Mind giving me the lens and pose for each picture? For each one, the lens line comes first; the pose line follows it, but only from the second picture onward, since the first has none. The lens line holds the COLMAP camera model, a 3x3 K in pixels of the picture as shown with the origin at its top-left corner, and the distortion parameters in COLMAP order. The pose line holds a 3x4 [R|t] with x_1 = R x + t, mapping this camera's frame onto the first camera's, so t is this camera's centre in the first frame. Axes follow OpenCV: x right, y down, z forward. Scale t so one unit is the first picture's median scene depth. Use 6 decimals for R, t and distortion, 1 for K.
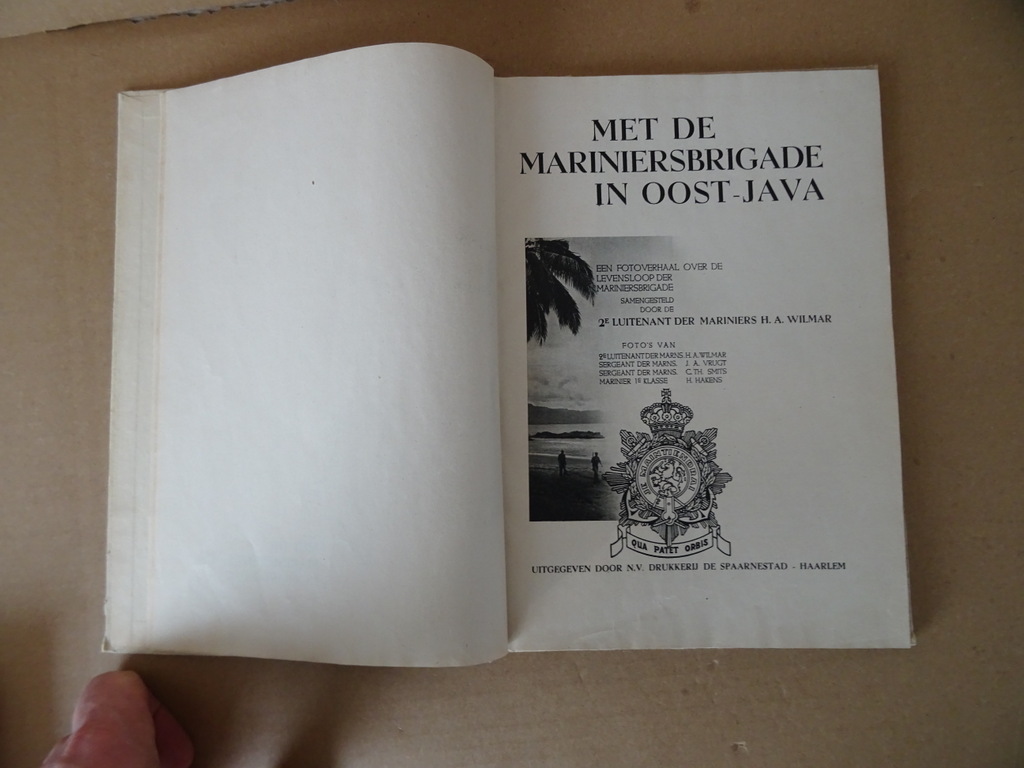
lens RADIAL K [[717.4, 0, 504.8], [0, 717.4, 390.1], [0, 0, 1]] dist [-0.019474, 0.001569]
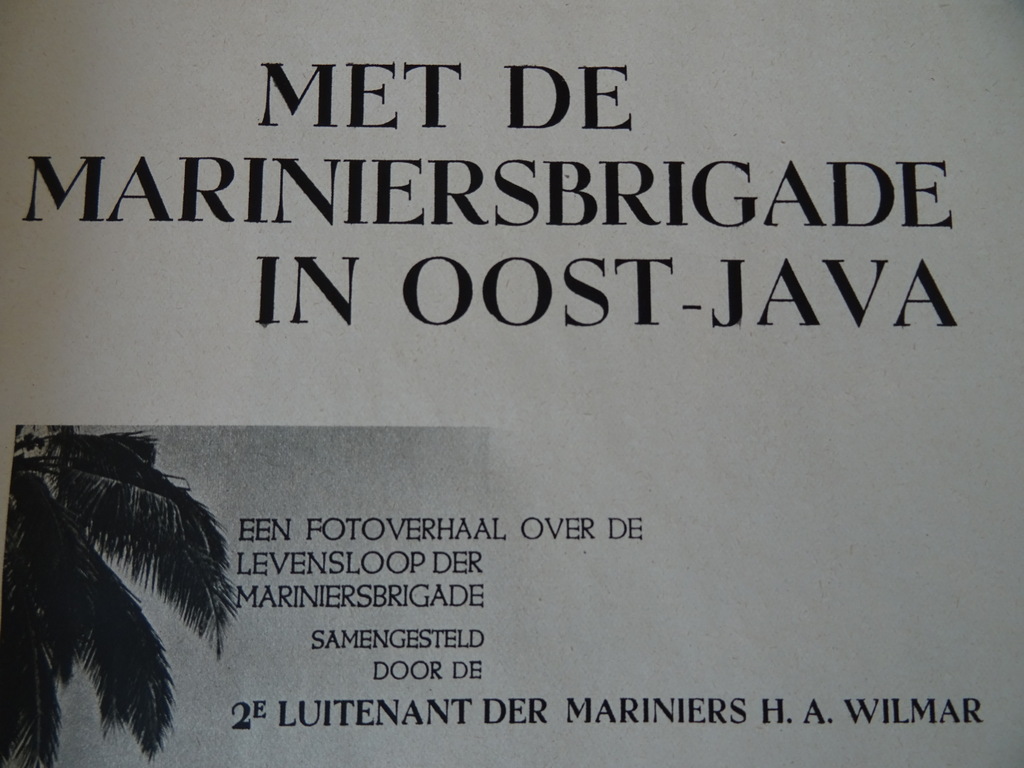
lens RADIAL K [[717.4, 0, 513.4], [0, 717.4, 382.7], [0, 0, 1]] dist [-0.019474, 0.001569]
pose [[0.999149, 0.024688, 0.033038, 0.236696], [-0.023583, 0.999163, -0.033436, -0.227891], [-0.033836, 0.032628, 0.998895, 0.689170]]
